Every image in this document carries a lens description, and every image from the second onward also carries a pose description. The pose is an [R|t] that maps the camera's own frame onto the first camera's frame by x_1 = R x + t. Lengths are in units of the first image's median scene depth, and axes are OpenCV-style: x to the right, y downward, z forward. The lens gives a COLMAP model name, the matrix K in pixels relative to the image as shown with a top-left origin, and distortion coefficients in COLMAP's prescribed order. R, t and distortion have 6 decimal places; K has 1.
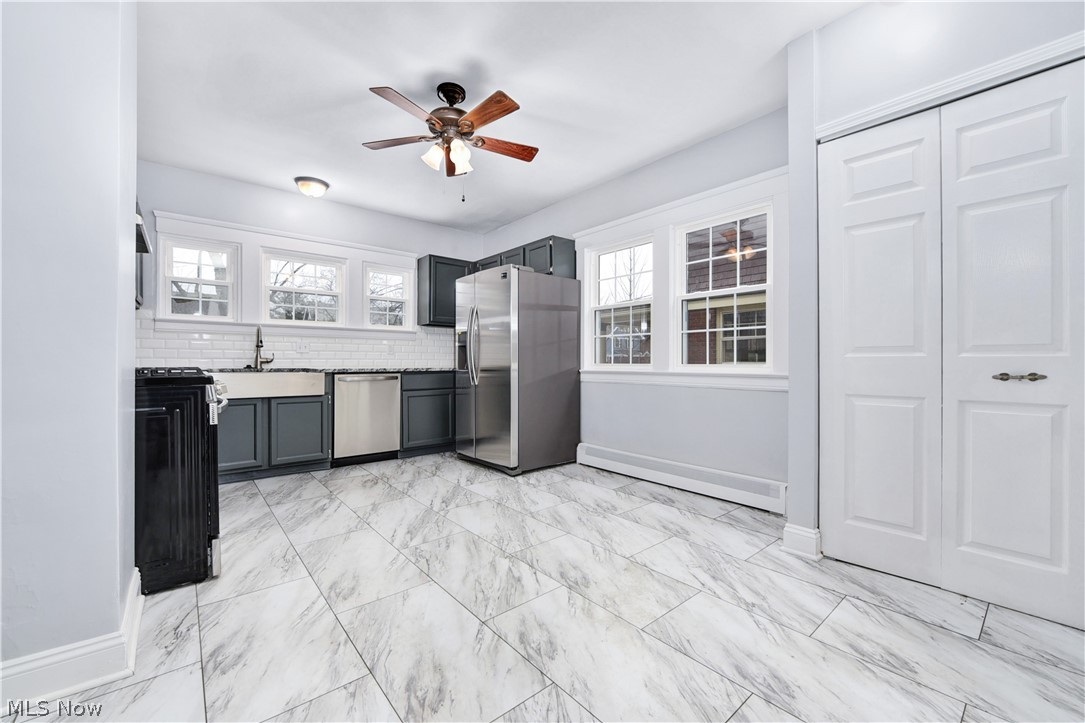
lens RADIAL K [[437.4, 0, 541.7], [0, 437.4, 359.2], [0, 0, 1]] dist [-0.007339, -0.000070]
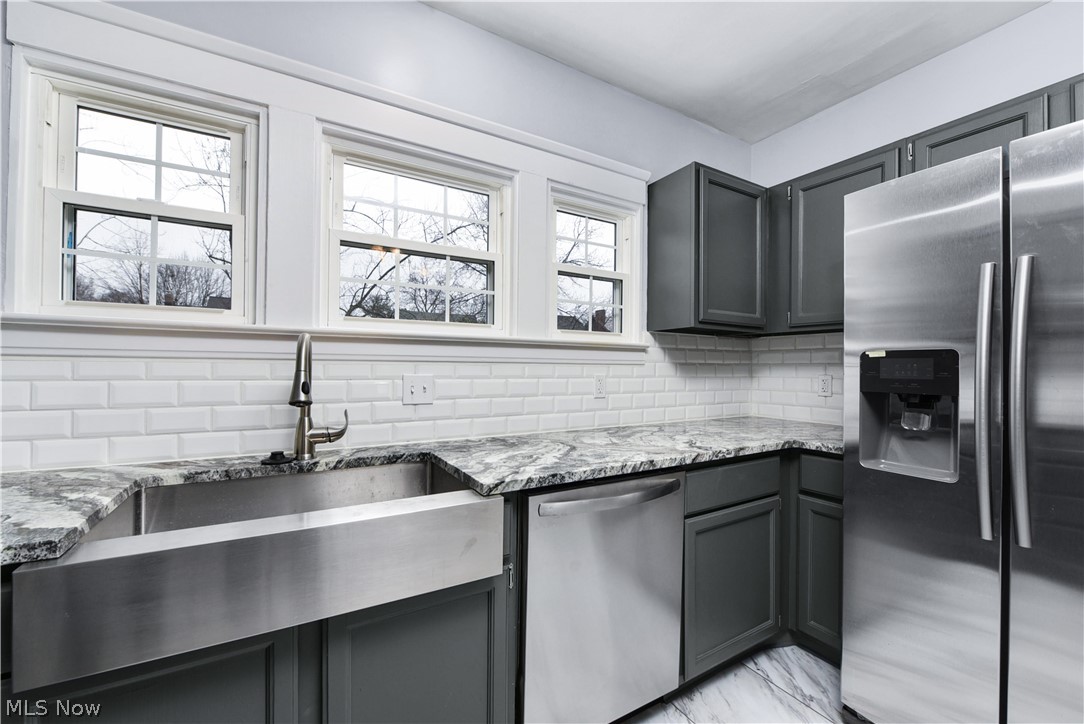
lens RADIAL K [[437.0, 0, 543.2], [0, 437.0, 364.5], [0, 0, 1]] dist [-0.007339, -0.000070]
pose [[0.987325, 0.006026, -0.158595, -0.395434], [-0.005413, 0.999976, 0.004296, -0.055211], [0.158617, -0.003383, 0.987334, 0.666732]]
